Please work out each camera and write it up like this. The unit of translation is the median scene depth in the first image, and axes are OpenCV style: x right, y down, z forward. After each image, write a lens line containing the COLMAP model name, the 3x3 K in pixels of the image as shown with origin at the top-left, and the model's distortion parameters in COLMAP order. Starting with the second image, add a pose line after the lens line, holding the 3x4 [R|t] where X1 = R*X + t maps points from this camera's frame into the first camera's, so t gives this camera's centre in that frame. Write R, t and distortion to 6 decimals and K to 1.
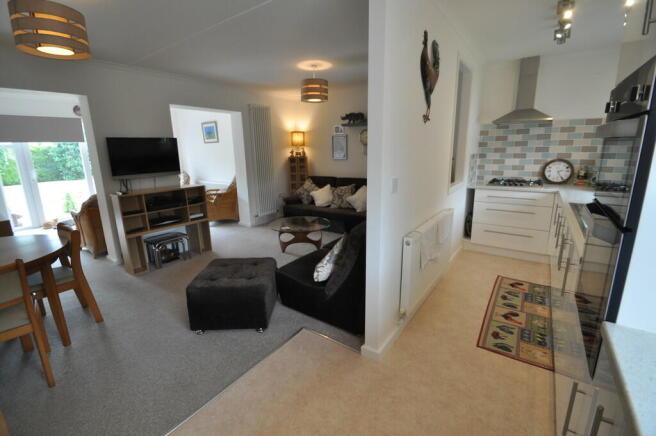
lens RADIAL K [[286.7, 0, 326.3], [0, 286.7, 214.1], [0, 0, 1]] dist [0.005409, -0.012265]
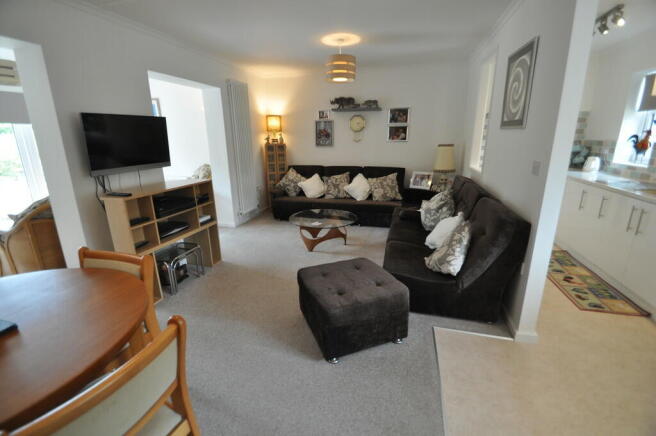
lens RADIAL K [[286.7, 0, 326.3], [0, 286.7, 215.3], [0, 0, 1]] dist [0.005409, -0.012265]
pose [[0.937468, -0.083311, 0.337955, -0.428625], [0.069510, 0.996185, 0.052757, -0.023328], [-0.341061, -0.025966, 0.939683, 0.160552]]
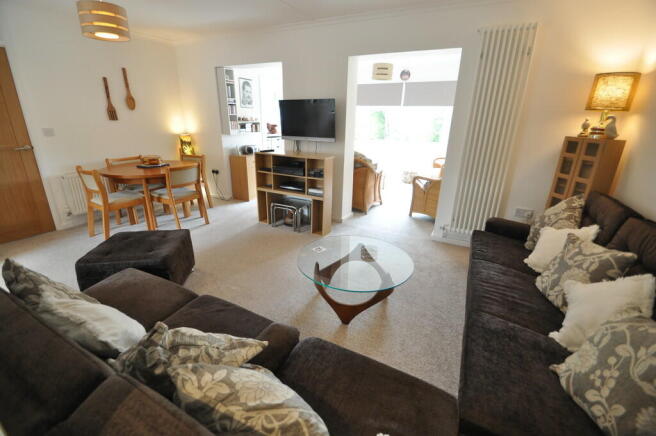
lens RADIAL K [[286.7, 0, 325.7], [0, 286.7, 216.1], [0, 0, 1]] dist [0.005409, -0.012265]
pose [[0.148180, 0.343754, -0.927295, 0.409711], [-0.236157, 0.922820, 0.304357, -0.208942], [0.960350, 0.173888, 0.217923, 0.900742]]
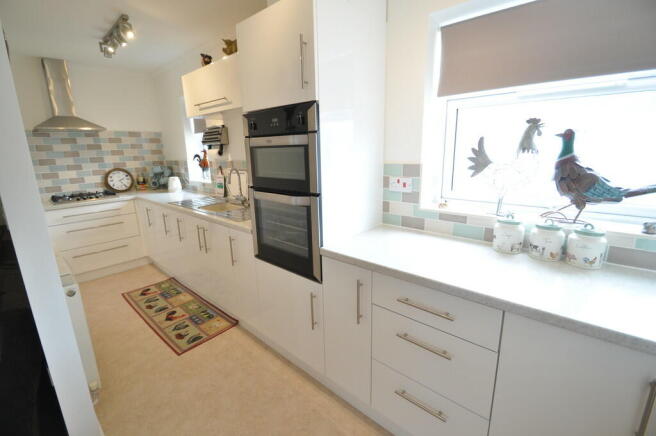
lens RADIAL K [[286.7, 0, 327.7], [0, 286.7, 211.9], [0, 0, 1]] dist [0.005409, -0.012265]
pose [[0.095635, -0.192976, 0.976532, -0.161494], [0.242002, 0.956102, 0.165239, -0.026816], [-0.965551, 0.220520, 0.138137, 0.145203]]
